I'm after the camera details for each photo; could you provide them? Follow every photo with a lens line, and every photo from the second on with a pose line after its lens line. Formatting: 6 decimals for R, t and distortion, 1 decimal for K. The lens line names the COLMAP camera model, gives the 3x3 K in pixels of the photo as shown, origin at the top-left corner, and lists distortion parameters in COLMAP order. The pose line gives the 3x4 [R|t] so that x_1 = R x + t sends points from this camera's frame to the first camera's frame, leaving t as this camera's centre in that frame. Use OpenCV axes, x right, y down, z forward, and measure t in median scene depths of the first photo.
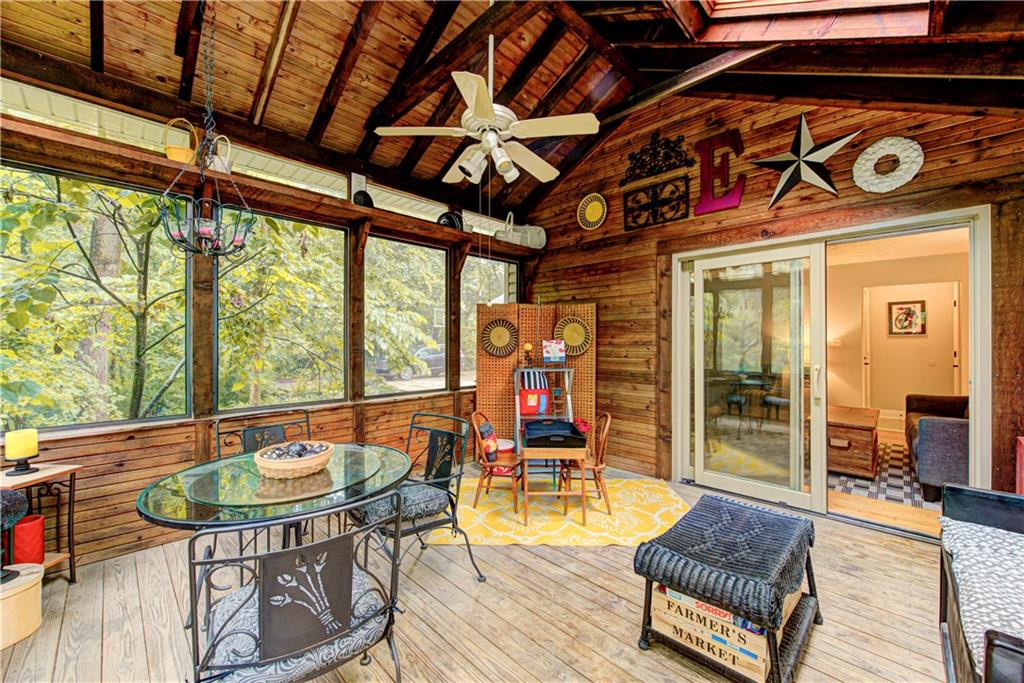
lens RADIAL K [[400.1, 0, 512.0], [0, 400.1, 341.5], [0, 0, 1]] dist [-0.000643, -0.000533]
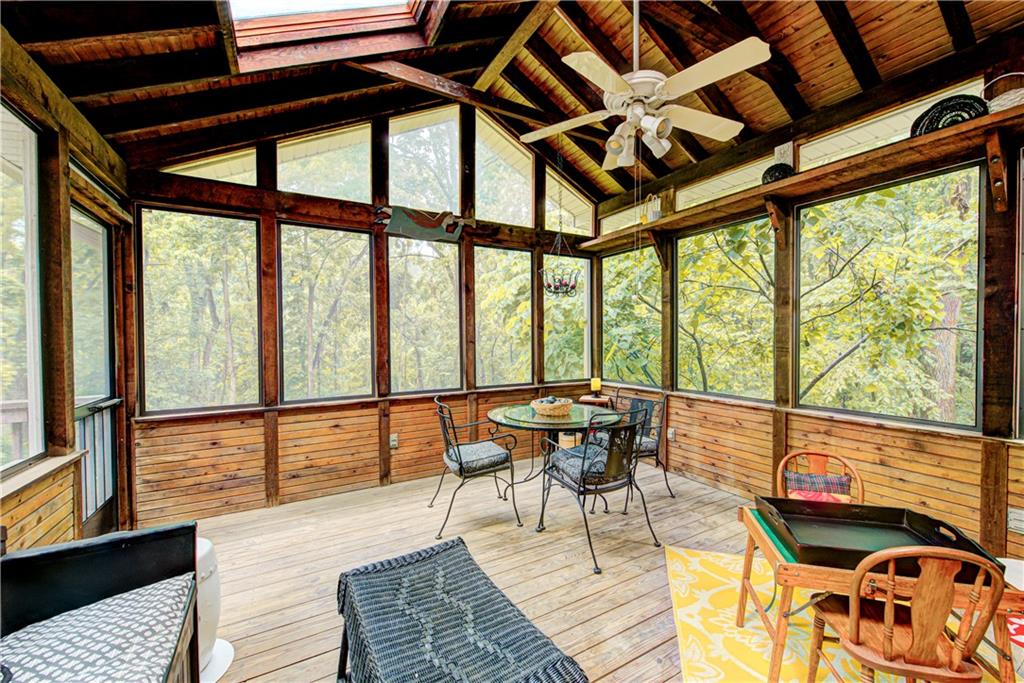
lens RADIAL K [[400.1, 0, 512.0], [0, 400.1, 341.5], [0, 0, 1]] dist [-0.000643, -0.000533]
pose [[-0.261975, 0.010783, -0.965014, 0.637086], [-0.000604, 0.999936, 0.011338, -0.002520], [0.965074, 0.003553, -0.261952, 0.697909]]
